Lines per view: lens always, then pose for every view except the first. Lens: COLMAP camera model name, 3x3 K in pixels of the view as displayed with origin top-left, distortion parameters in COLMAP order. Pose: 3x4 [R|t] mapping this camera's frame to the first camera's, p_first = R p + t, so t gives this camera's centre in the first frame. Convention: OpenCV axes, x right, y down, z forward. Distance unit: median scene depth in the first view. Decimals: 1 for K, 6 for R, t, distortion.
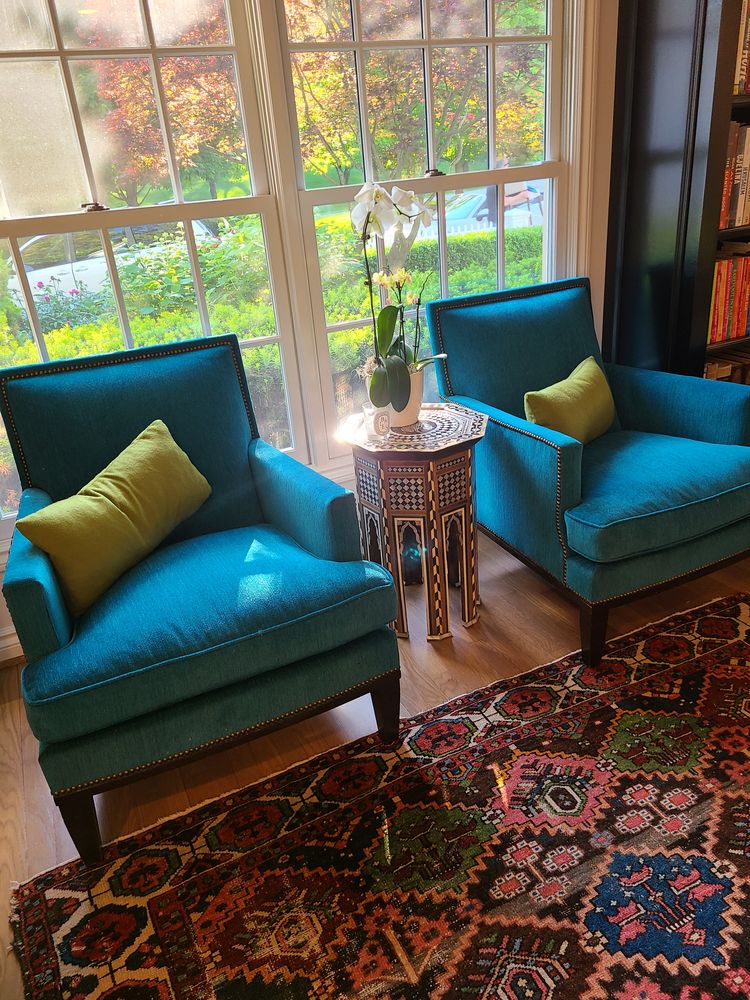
lens RADIAL K [[749.2, 0, 376.0], [0, 749.2, 494.4], [0, 0, 1]] dist [0.036926, -0.015555]
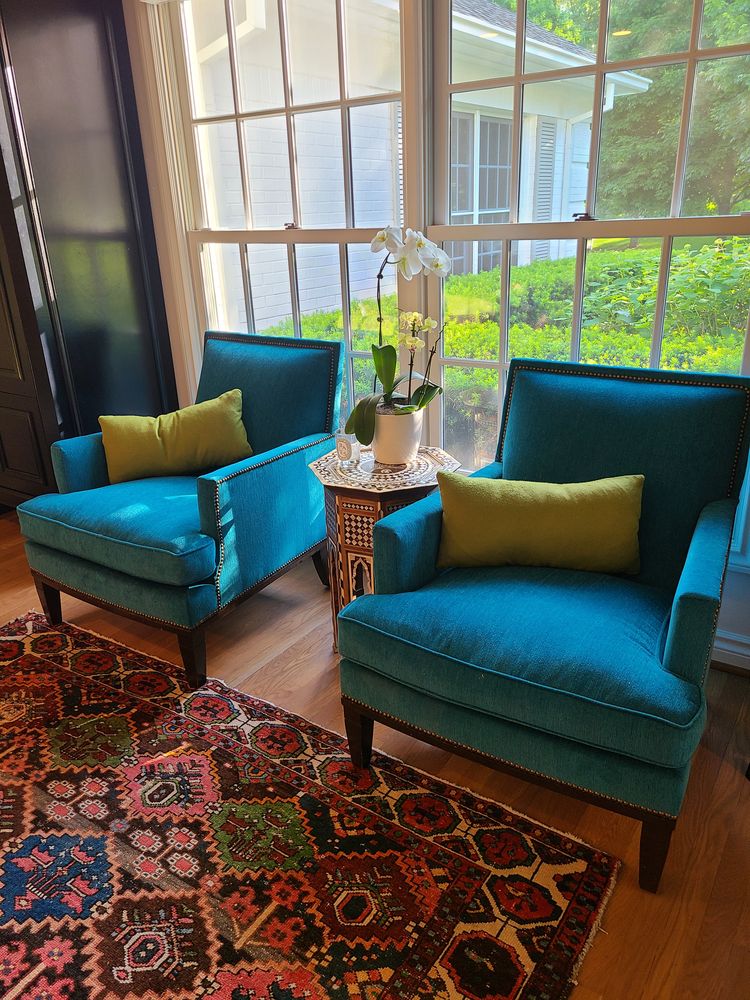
lens RADIAL K [[749.2, 0, 374.9], [0, 749.2, 508.8], [0, 0, 1]] dist [0.036926, -0.015555]
pose [[0.510814, 0.380983, -0.770663, 1.097707], [-0.354827, 0.909957, 0.214655, -0.325121], [0.783049, 0.163803, 0.600002, 0.507625]]
